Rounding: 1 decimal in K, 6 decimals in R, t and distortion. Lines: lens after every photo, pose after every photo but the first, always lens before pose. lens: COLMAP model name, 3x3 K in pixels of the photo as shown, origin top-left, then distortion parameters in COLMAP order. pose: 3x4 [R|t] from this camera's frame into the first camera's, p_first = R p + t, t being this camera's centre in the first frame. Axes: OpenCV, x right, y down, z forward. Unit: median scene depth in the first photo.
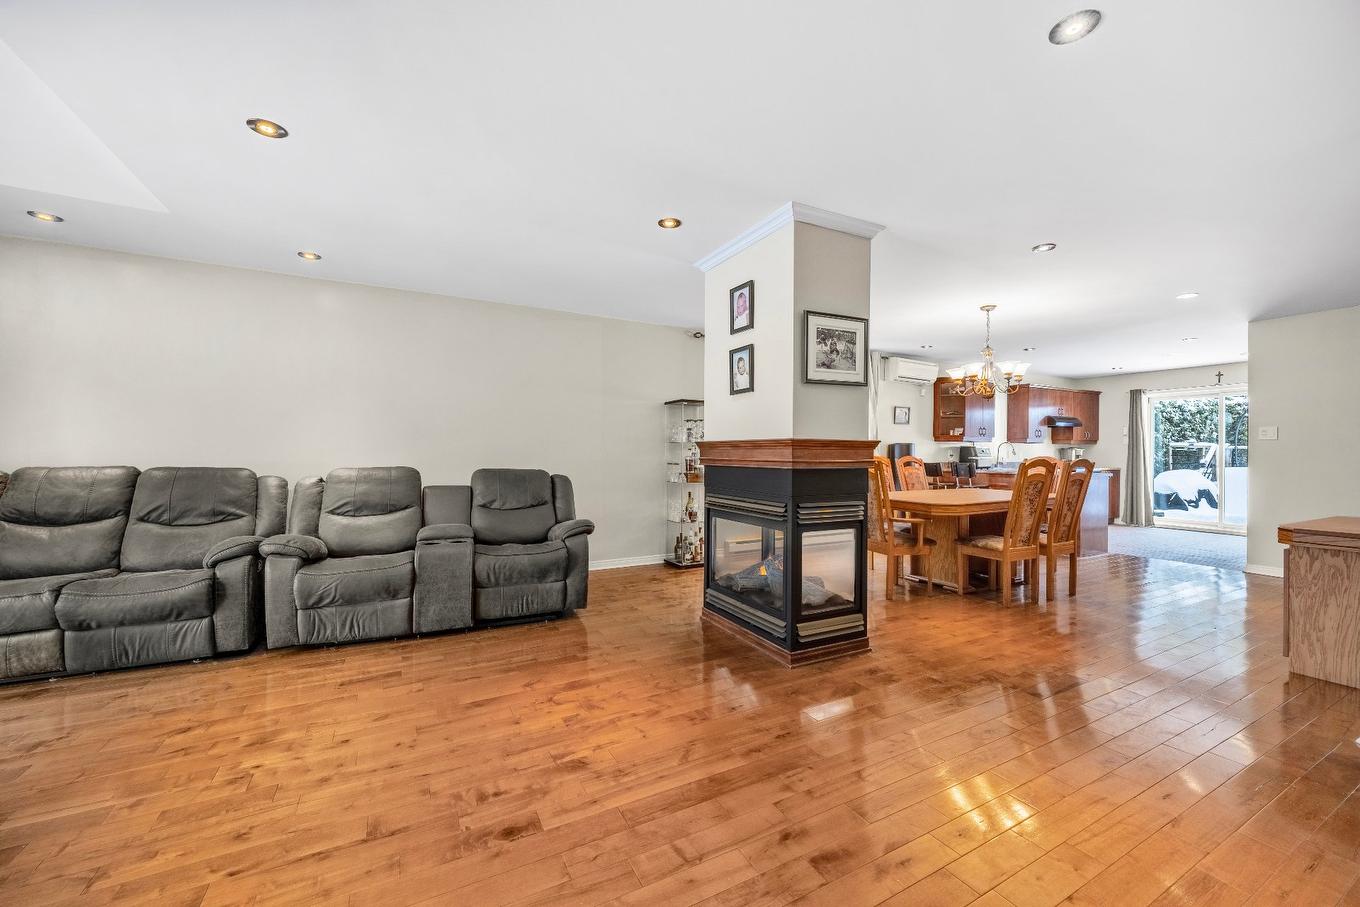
lens RADIAL K [[530.0, 0, 682.0], [0, 530.0, 452.3], [0, 0, 1]] dist [-0.006396, 0.000598]
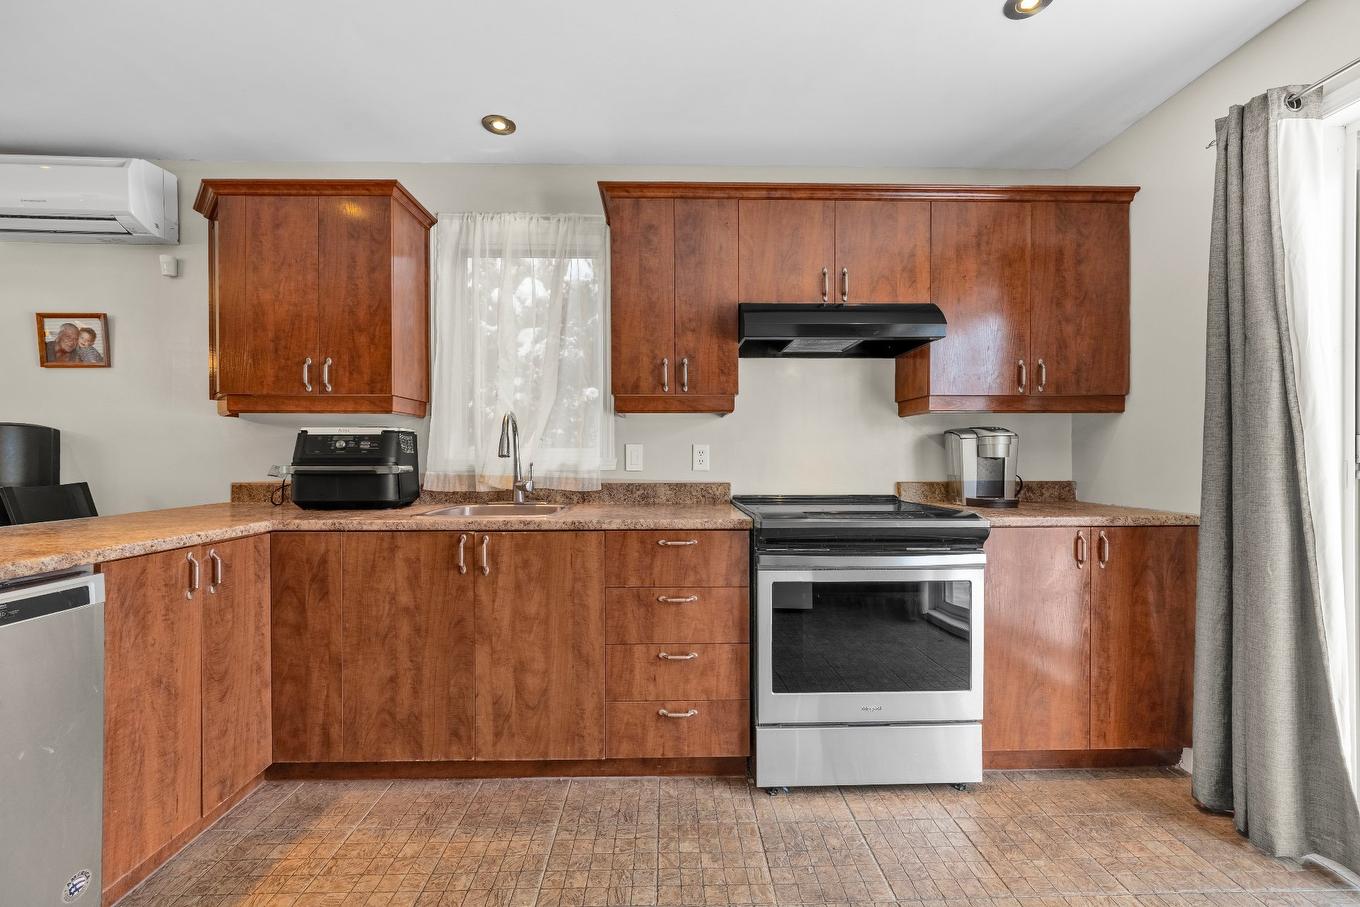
lens RADIAL K [[530.0, 0, 671.0], [0, 530.0, 456.5], [0, 0, 1]] dist [-0.006396, 0.000598]
pose [[0.896178, -0.006131, -0.443653, 1.939912], [0.005491, 0.999981, -0.002726, 0.014103], [0.443661, 0.000007, 0.896194, 1.894604]]
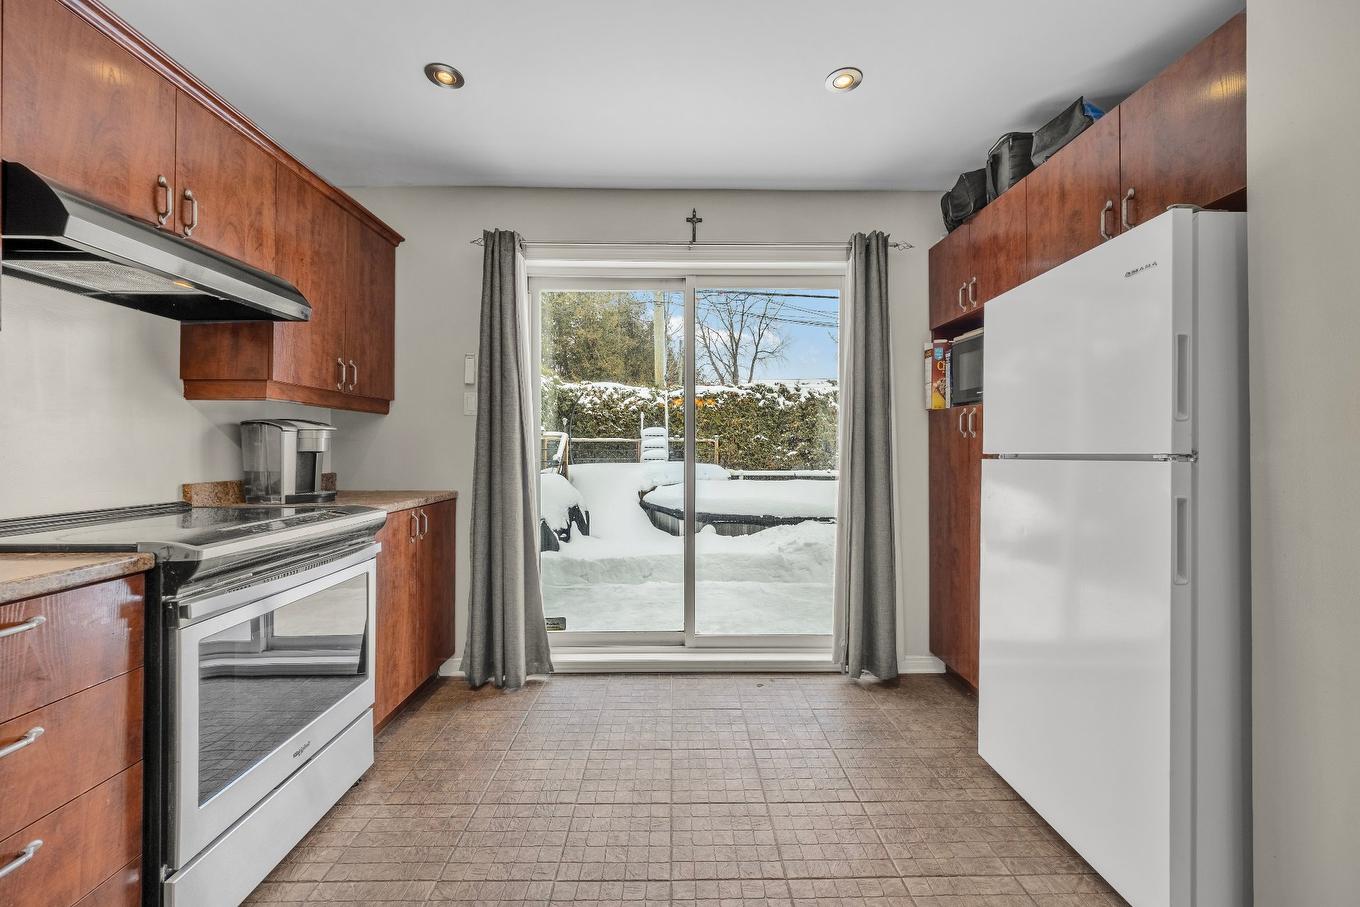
lens RADIAL K [[530.0, 0, 682.9], [0, 530.0, 444.0], [0, 0, 1]] dist [-0.006396, 0.000598]
pose [[0.454744, 0.003846, 0.890614, 1.632627], [0.001607, 0.999986, -0.005138, 0.010522], [-0.890621, 0.003768, 0.454731, 1.967944]]
